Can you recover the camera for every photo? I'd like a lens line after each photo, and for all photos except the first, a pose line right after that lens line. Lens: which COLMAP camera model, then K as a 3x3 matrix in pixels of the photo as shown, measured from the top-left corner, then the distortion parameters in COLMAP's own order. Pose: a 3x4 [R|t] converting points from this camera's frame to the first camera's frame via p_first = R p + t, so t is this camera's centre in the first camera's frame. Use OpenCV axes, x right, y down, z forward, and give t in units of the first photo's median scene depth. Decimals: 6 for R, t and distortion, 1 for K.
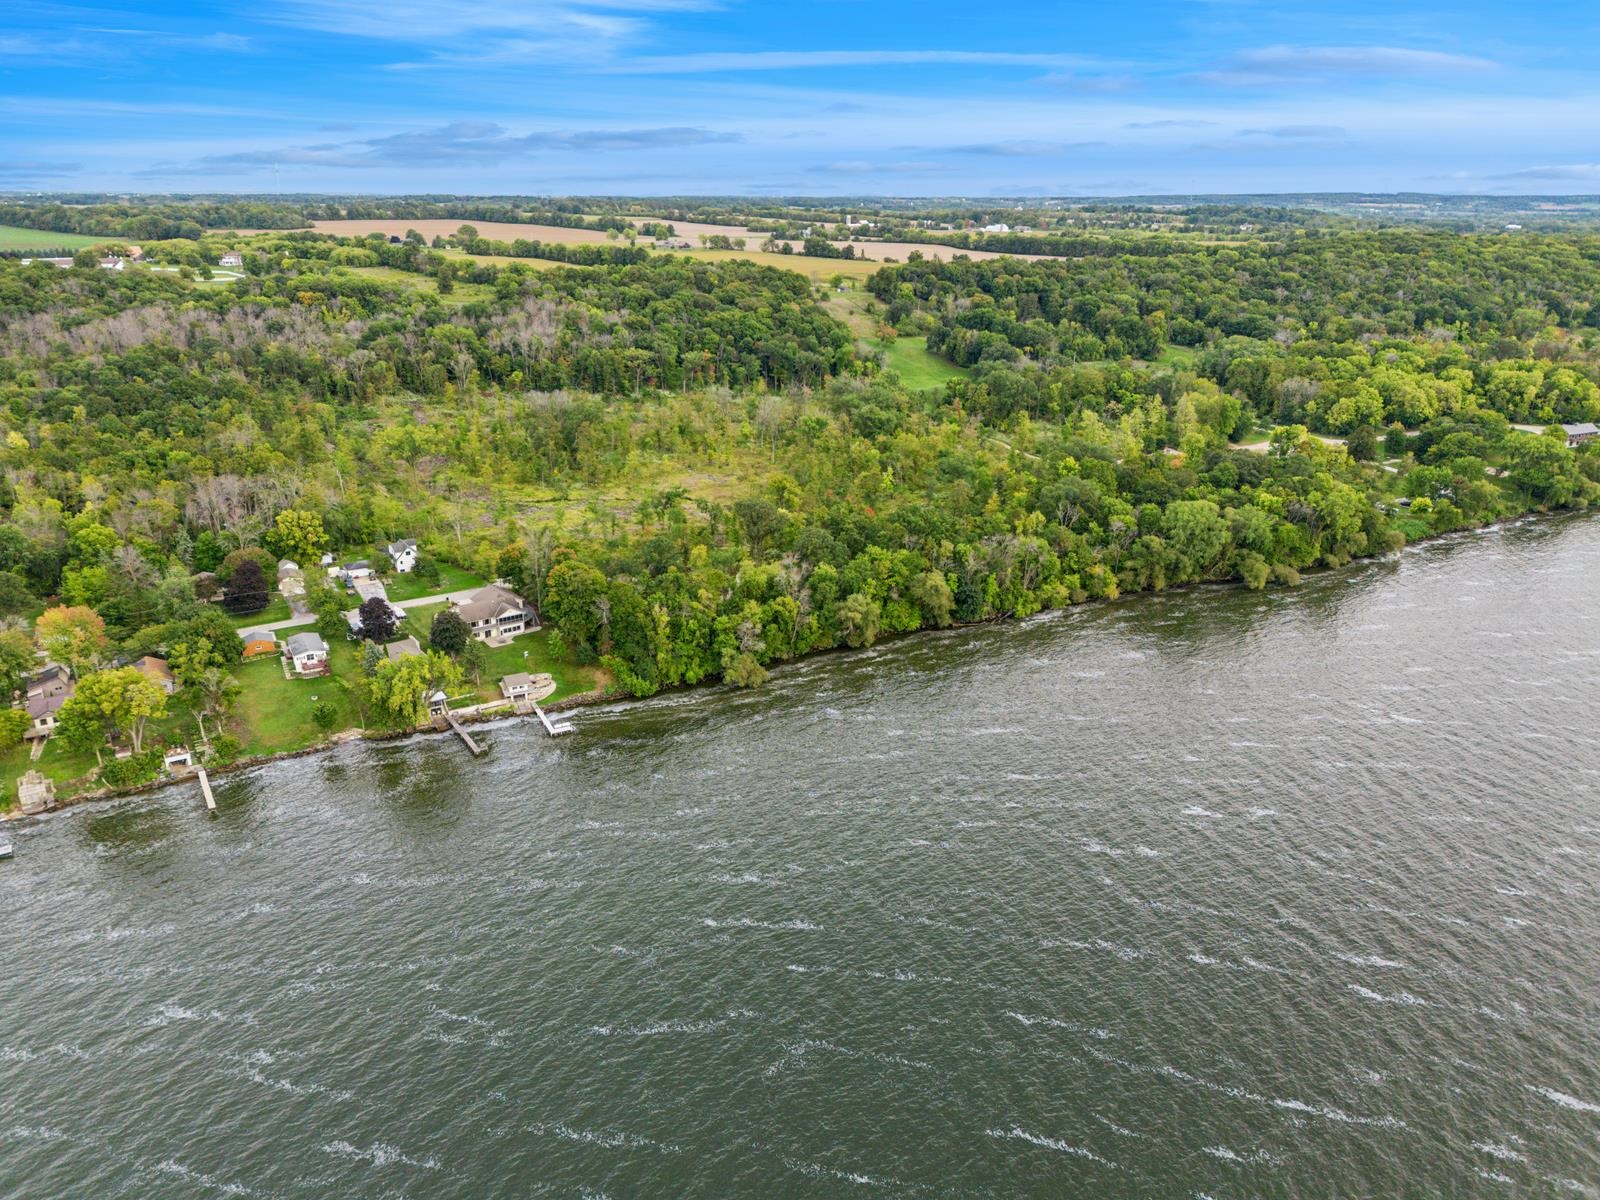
lens RADIAL K [[1102.2, 0, 800.0], [0, 1102.2, 600.0], [0, 0, 1]] dist [-0.014572, -0.003630]
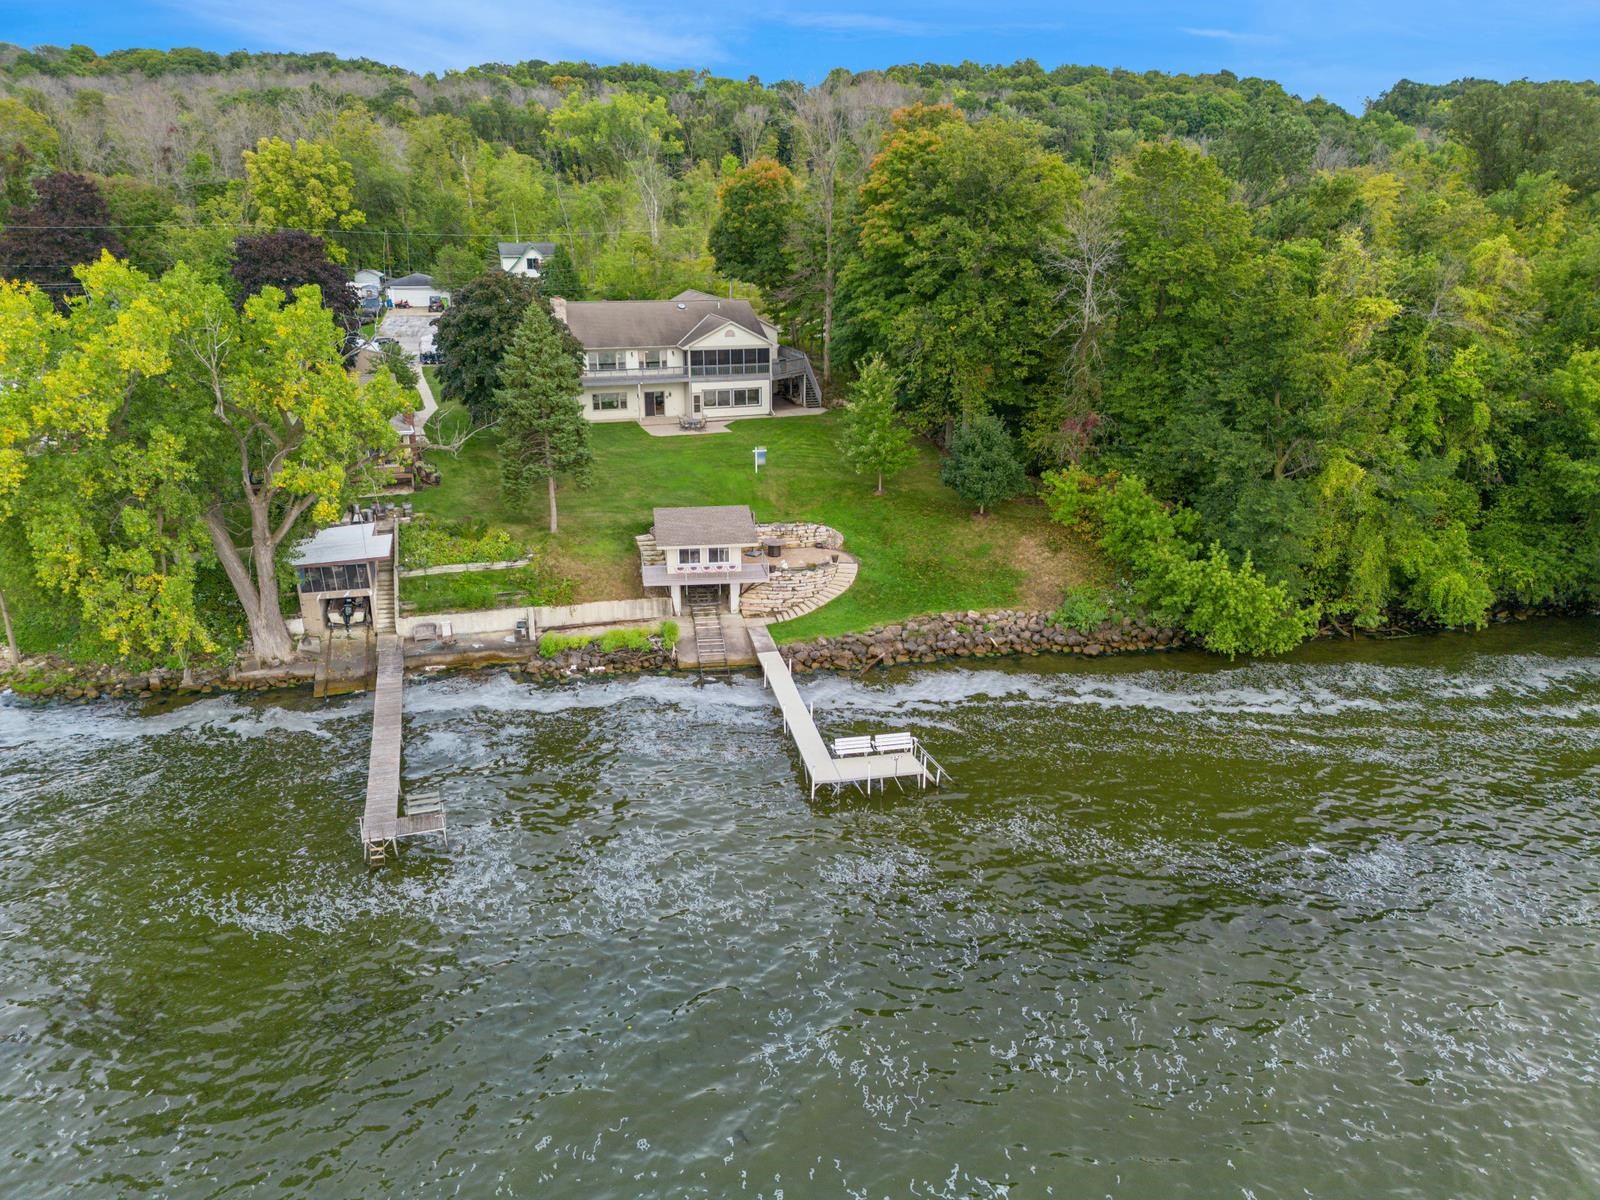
lens RADIAL K [[1073.0, 0, 800.0], [0, 1073.0, 600.0], [0, 0, 1]] dist [0.023528, -0.001229]
pose [[0.961020, 0.098200, -0.258450, -0.171430], [-0.099002, 0.995038, 0.009941, 0.082720], [0.258144, 0.016034, 0.965973, 0.765875]]
